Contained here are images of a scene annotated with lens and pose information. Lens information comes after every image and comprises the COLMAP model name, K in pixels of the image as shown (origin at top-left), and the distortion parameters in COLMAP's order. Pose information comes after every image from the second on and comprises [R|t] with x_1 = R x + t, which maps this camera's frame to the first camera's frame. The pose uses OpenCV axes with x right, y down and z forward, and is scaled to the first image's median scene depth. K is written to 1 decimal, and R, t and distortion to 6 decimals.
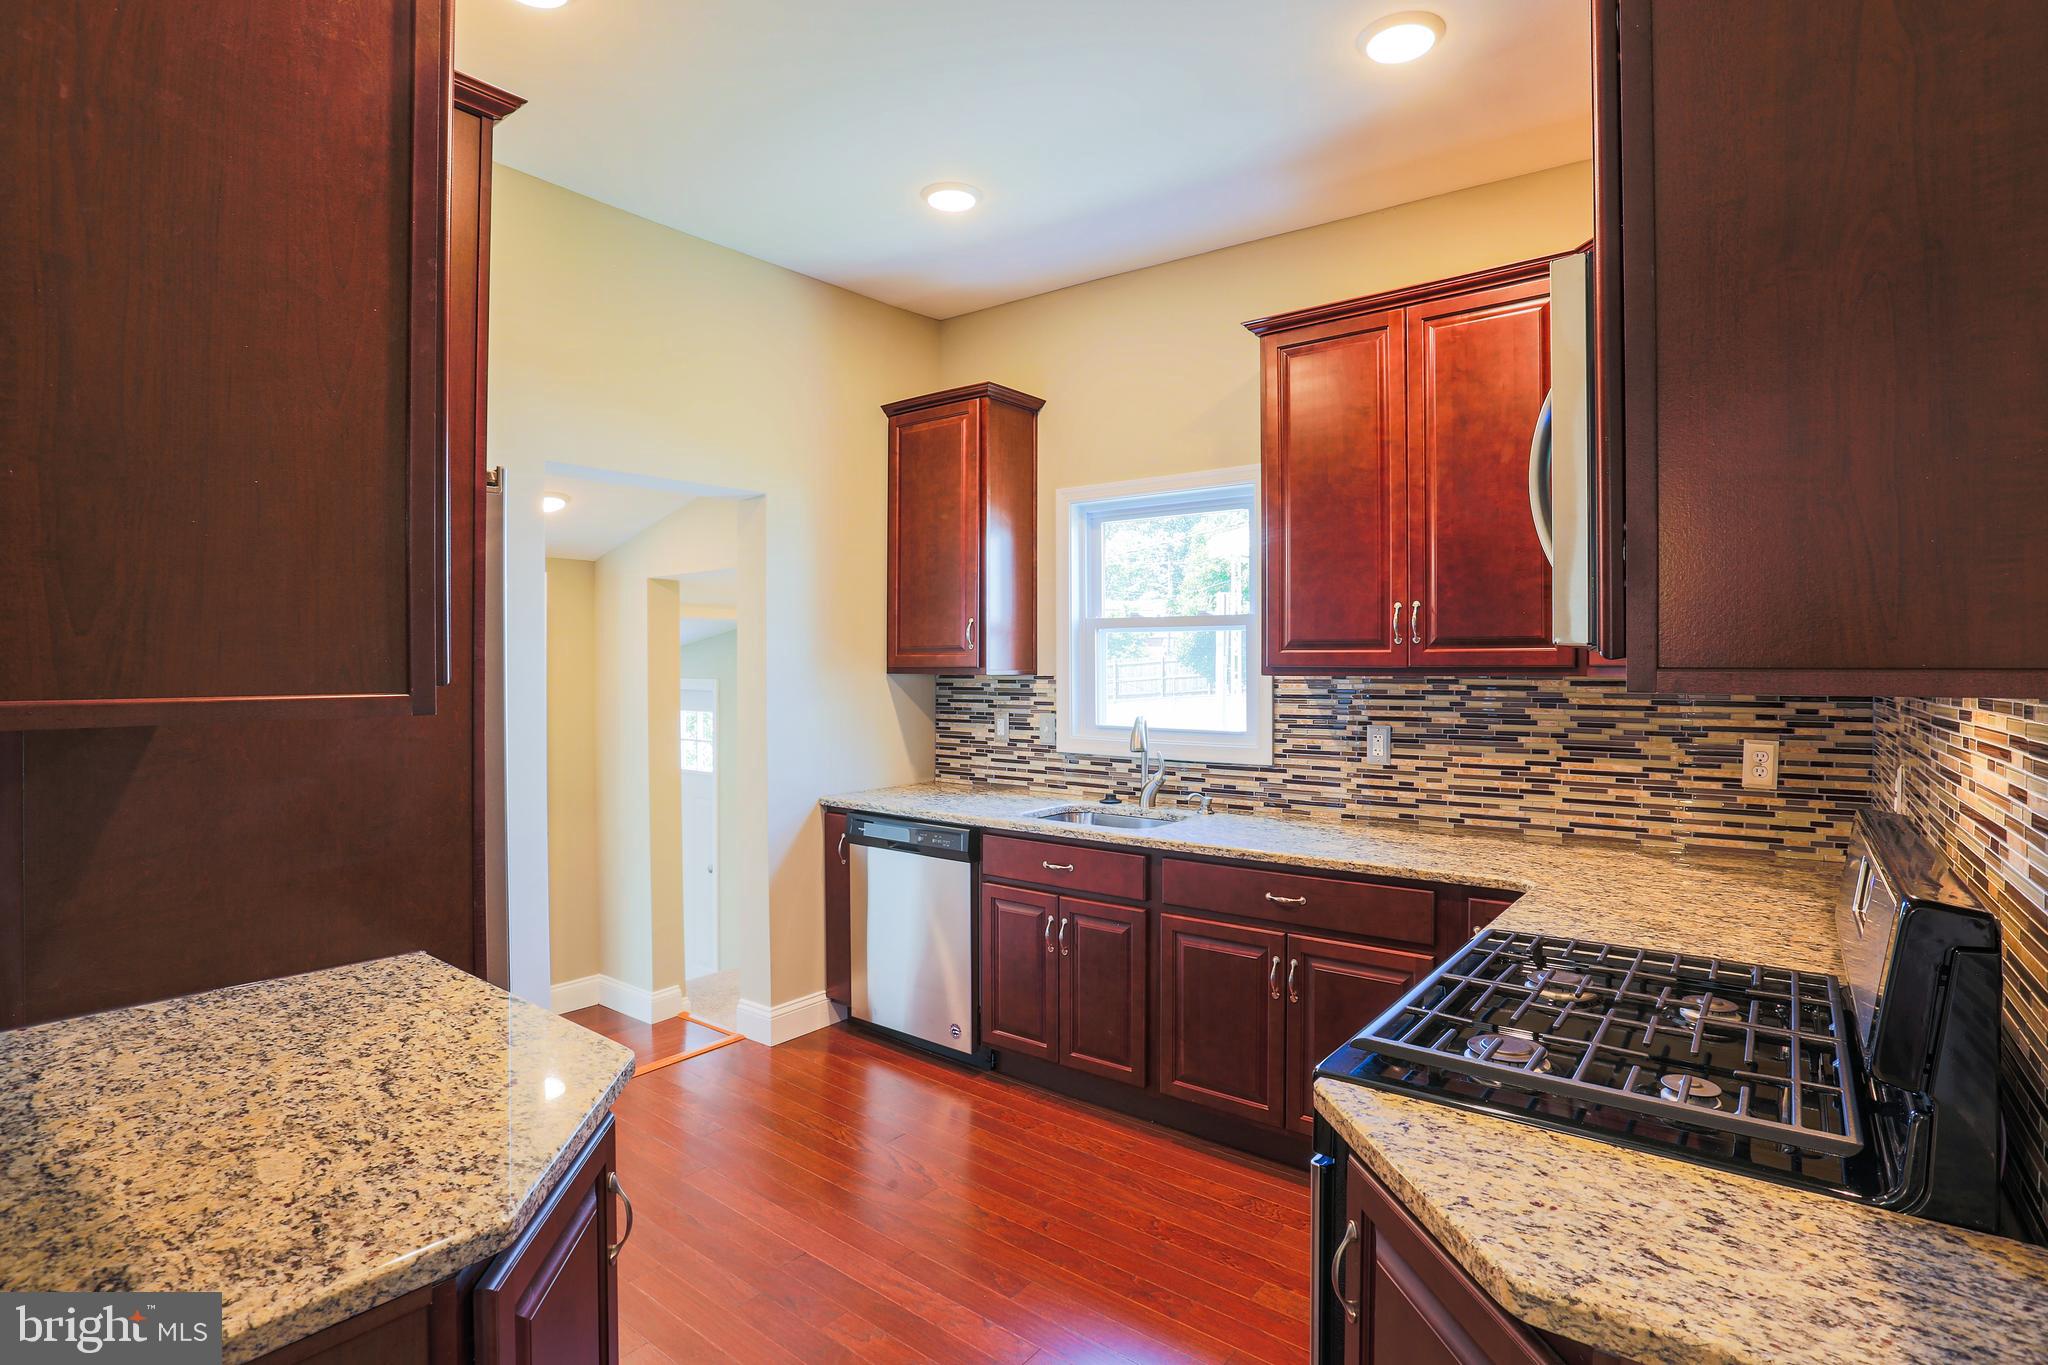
lens RADIAL K [[1054.7, 0, 1031.2], [0, 1054.7, 675.8], [0, 0, 1]] dist [-0.027755, 0.008792]
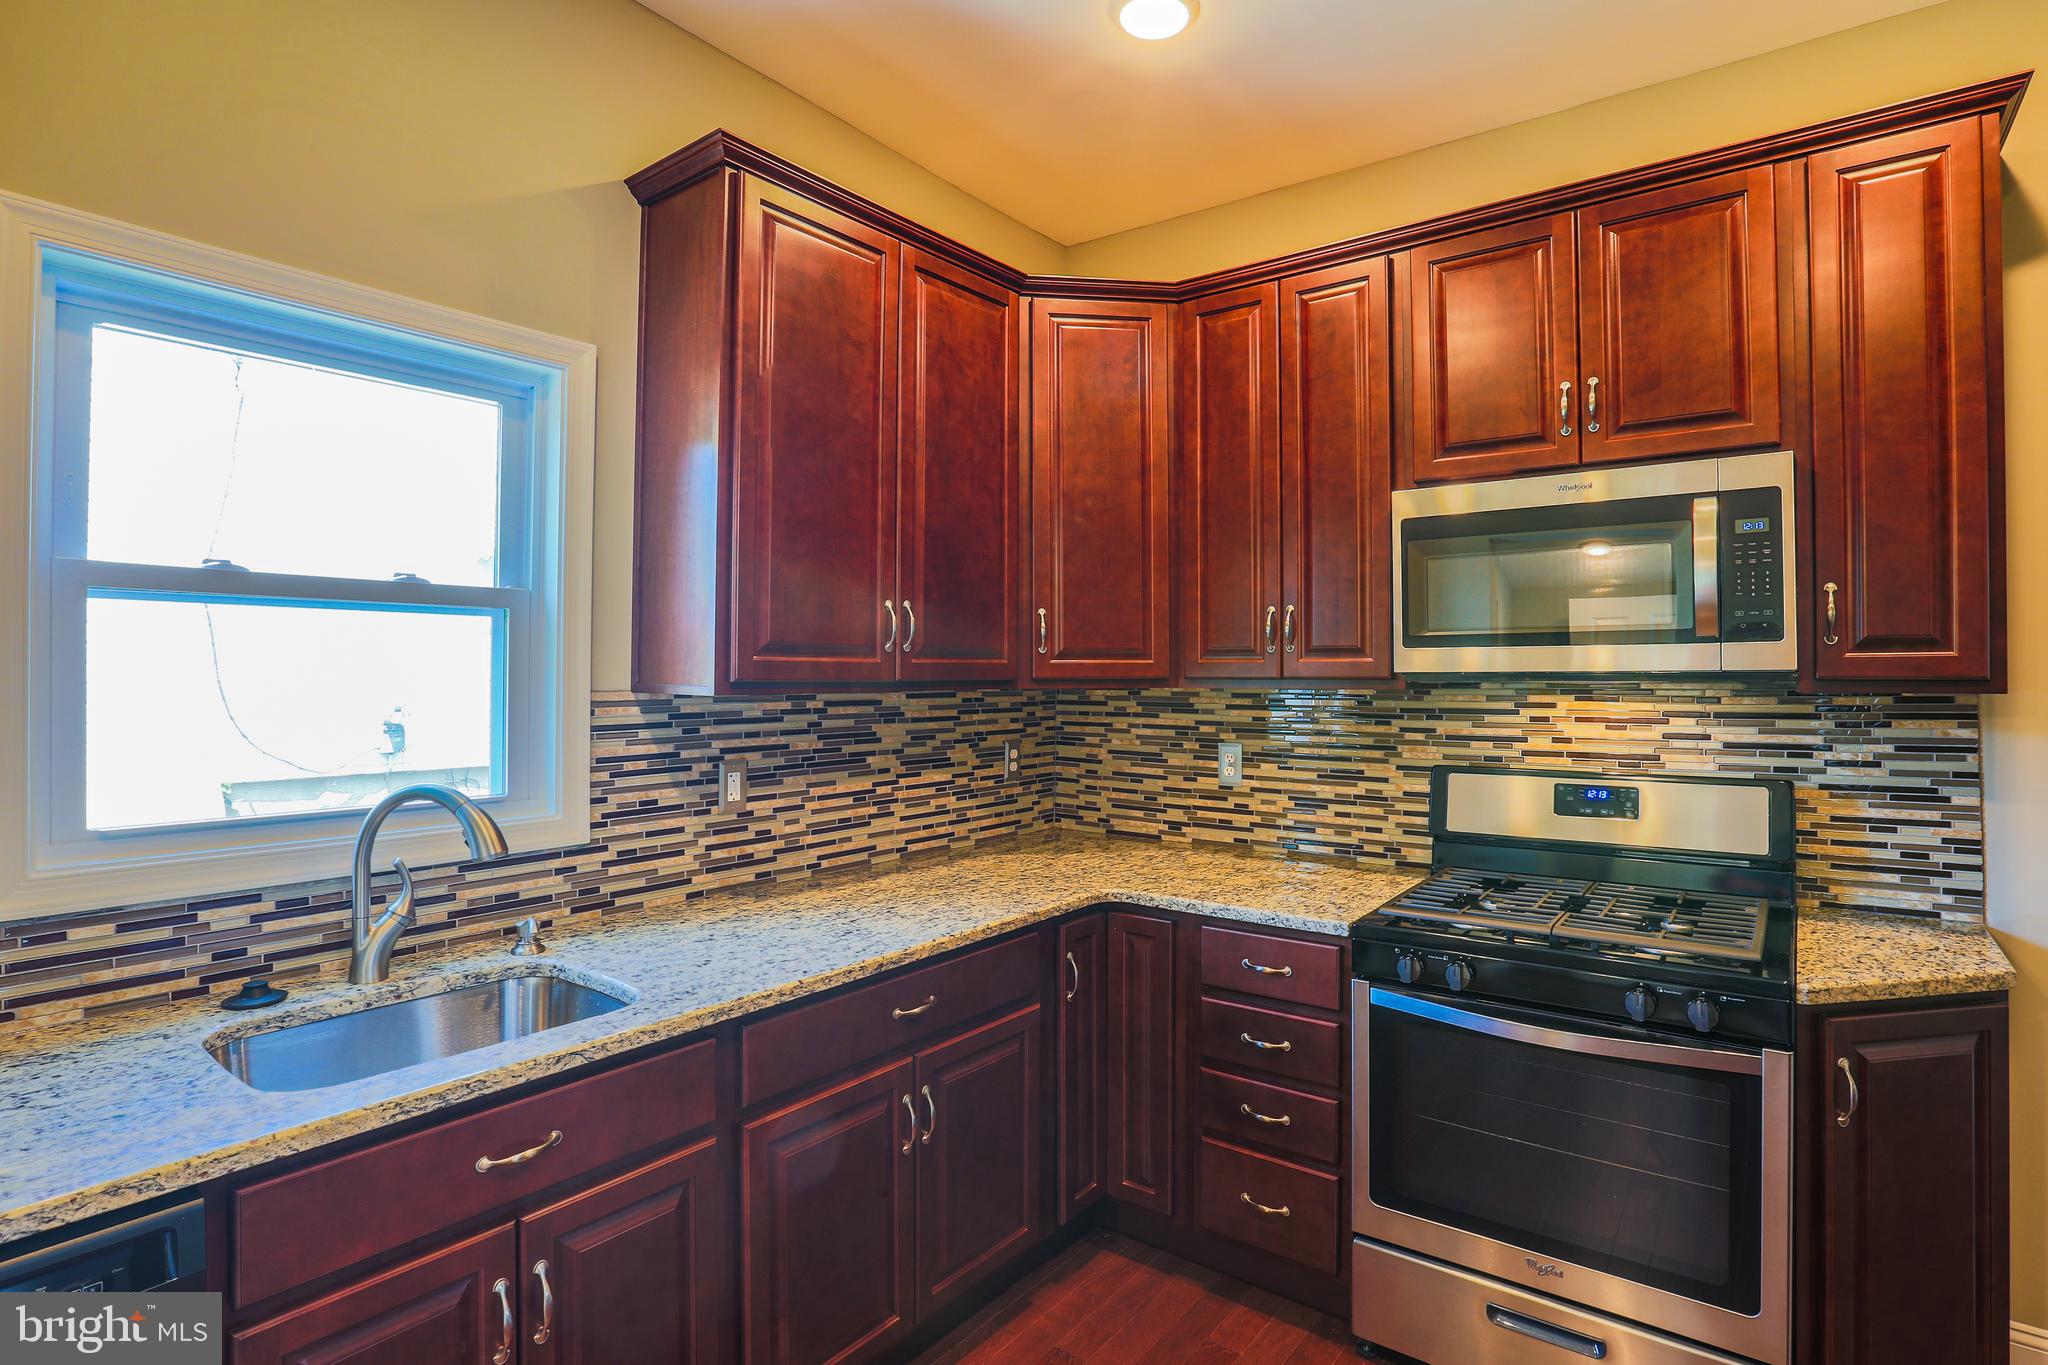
lens RADIAL K [[1054.7, 0, 1029.2], [0, 1054.7, 669.1], [0, 0, 1]] dist [-0.027755, 0.008792]
pose [[-0.019654, 0.003657, 0.999800, -0.428763], [0.006999, 0.999969, -0.003520, -0.012663], [-0.999782, 0.006929, -0.019679, 0.850493]]
